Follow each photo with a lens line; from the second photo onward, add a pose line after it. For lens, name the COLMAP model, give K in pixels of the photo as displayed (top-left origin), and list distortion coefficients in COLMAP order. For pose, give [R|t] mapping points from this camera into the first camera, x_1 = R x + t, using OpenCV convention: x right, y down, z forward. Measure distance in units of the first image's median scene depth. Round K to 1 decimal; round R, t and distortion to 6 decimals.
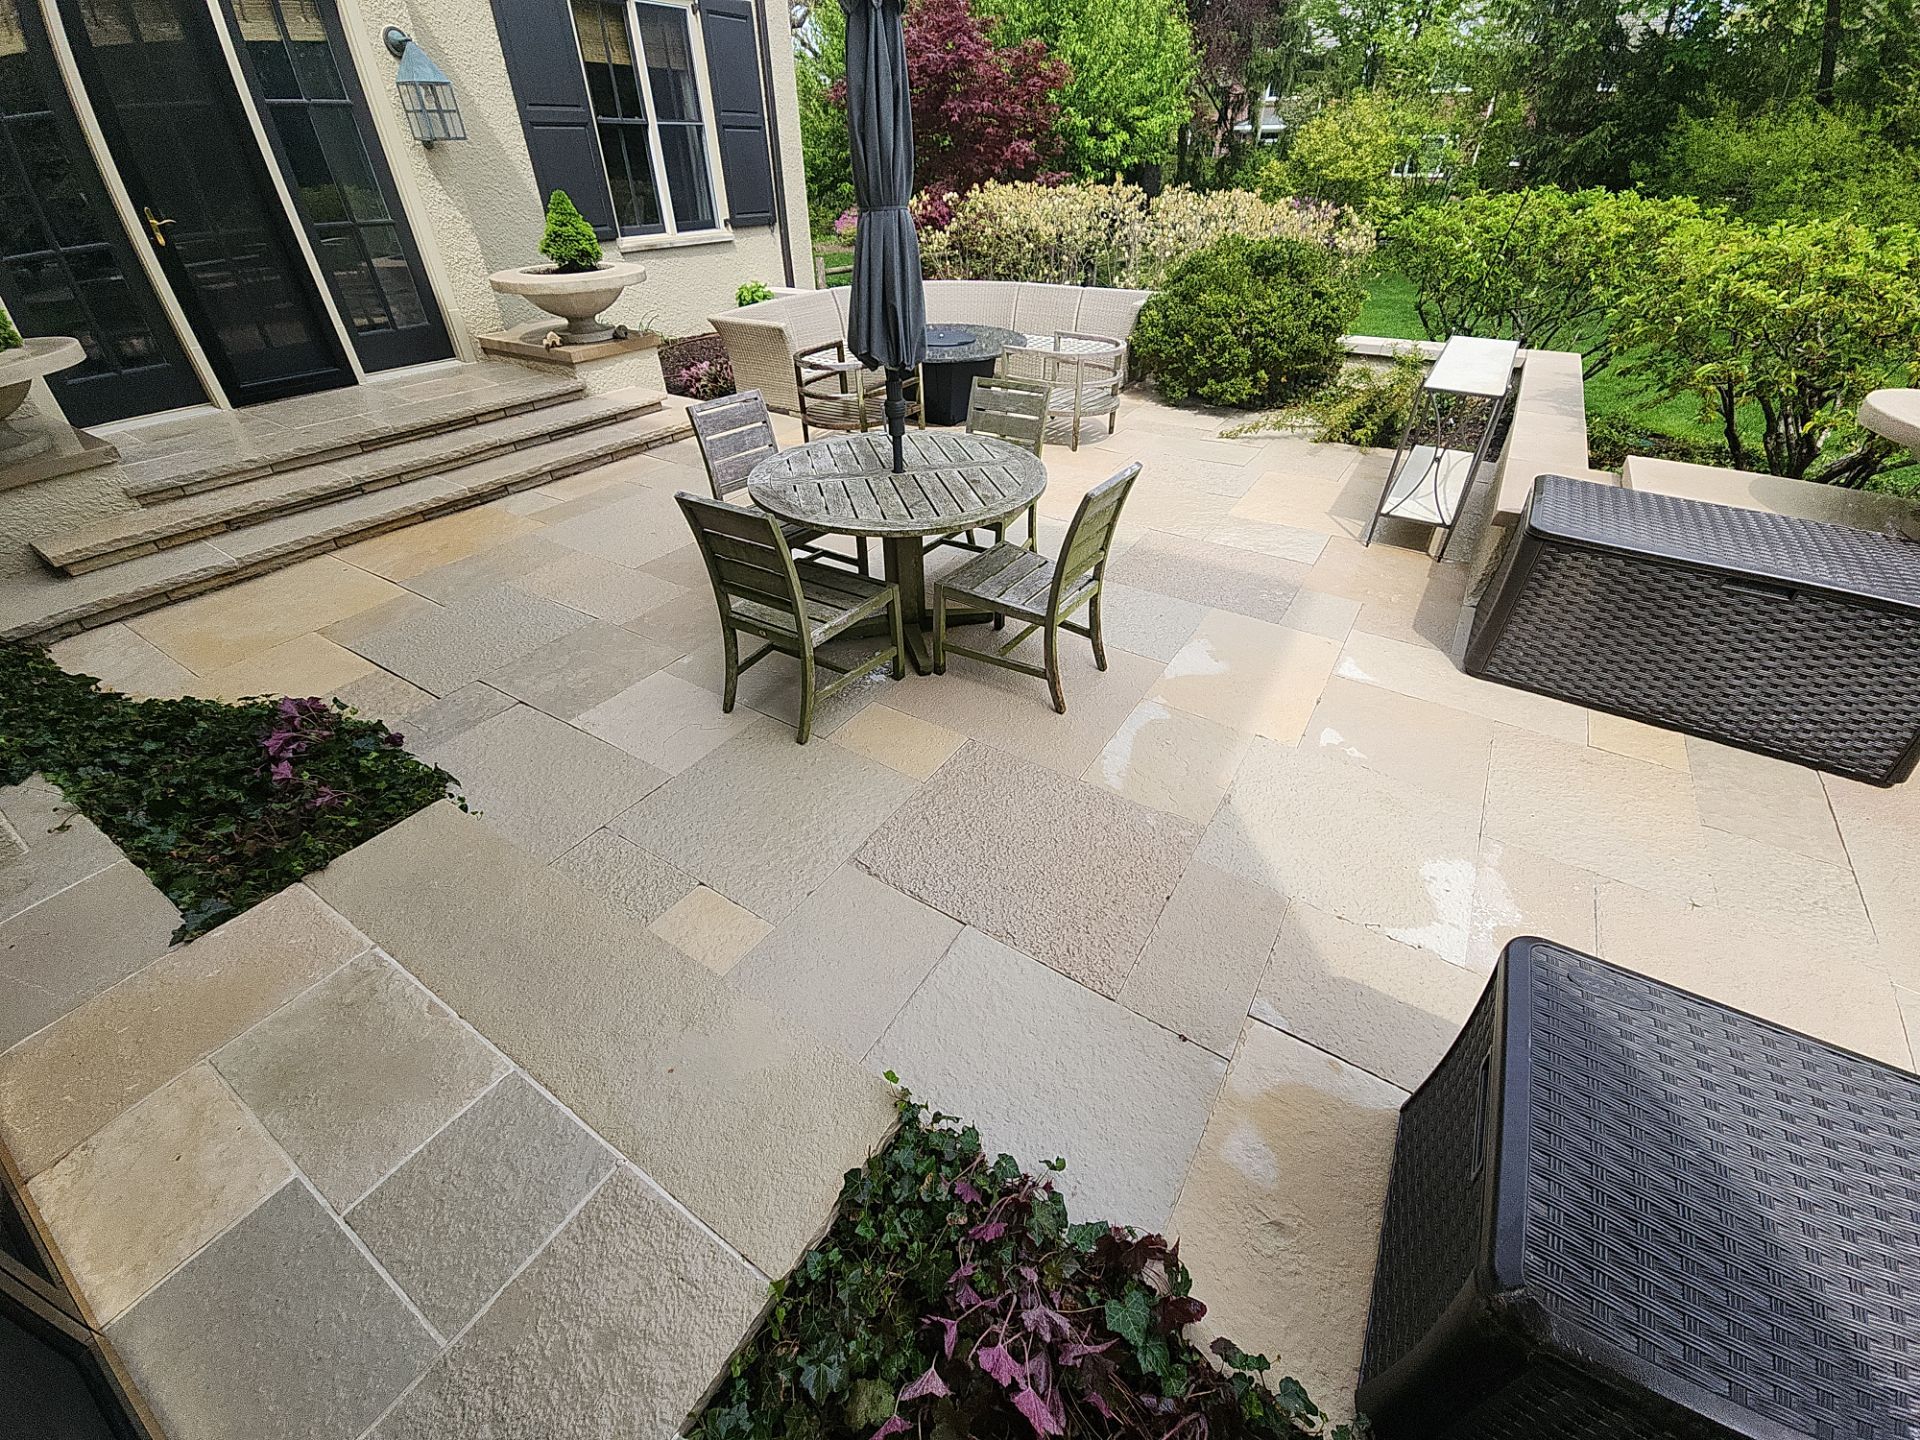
lens RADIAL K [[784.9, 0, 955.8], [0, 784.9, 714.4], [0, 0, 1]] dist [0.009559, -0.007174]
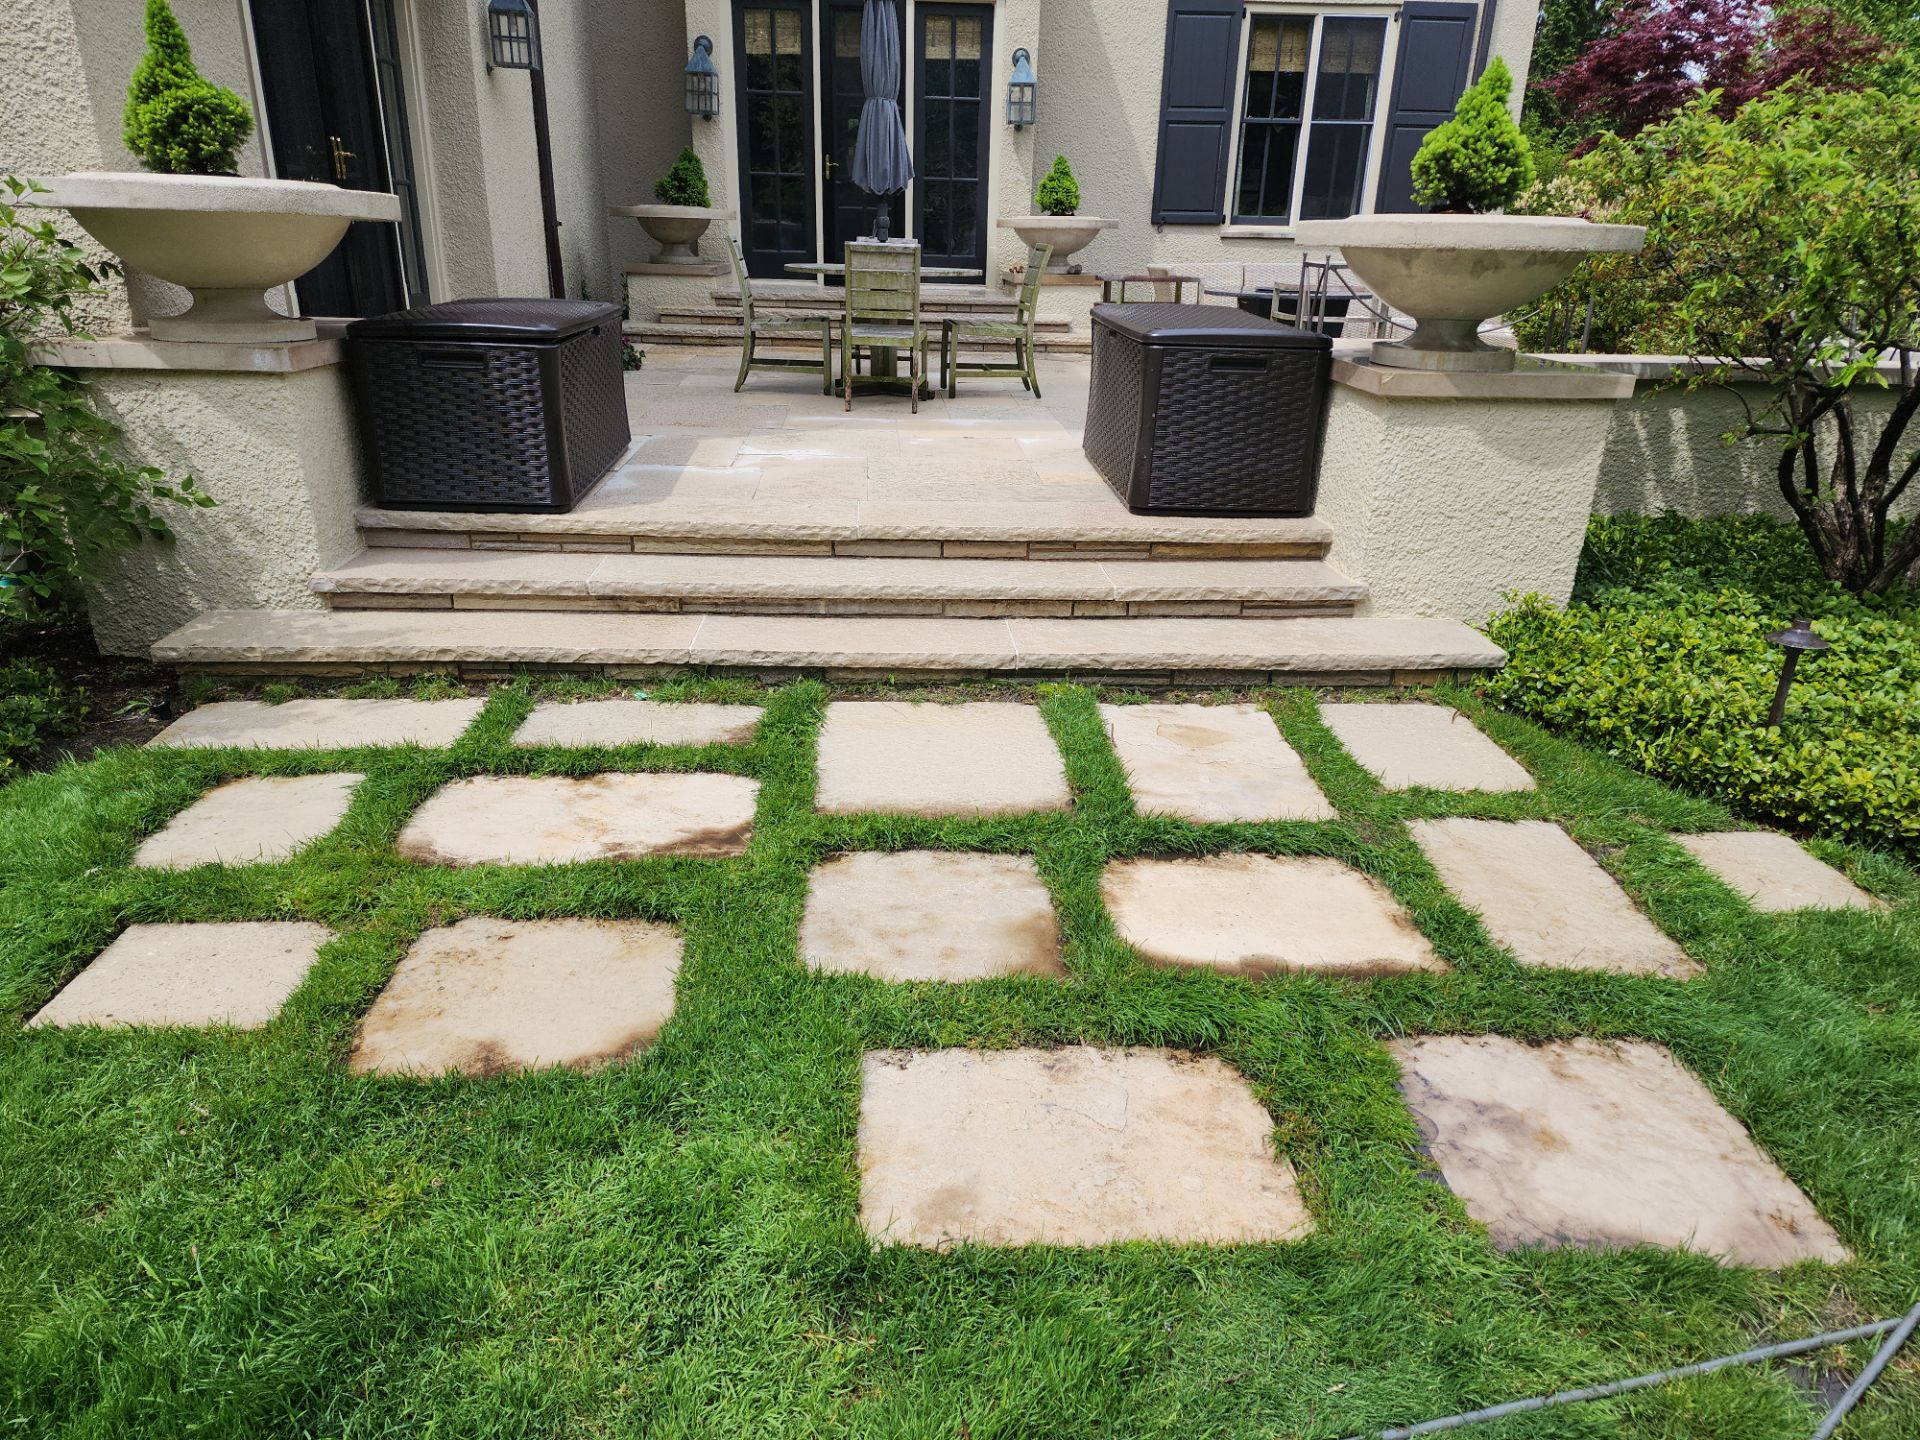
lens RADIAL K [[1309.4, 0, 960.6], [0, 1309.4, 756.3], [0, 0, 1]] dist [0.032654, -0.000837]
pose [[0.581708, 0.319159, -0.748167, 1.048245], [-0.494722, 0.868939, -0.013973, 0.221311], [0.645652, 0.378263, 0.663364, -0.103385]]
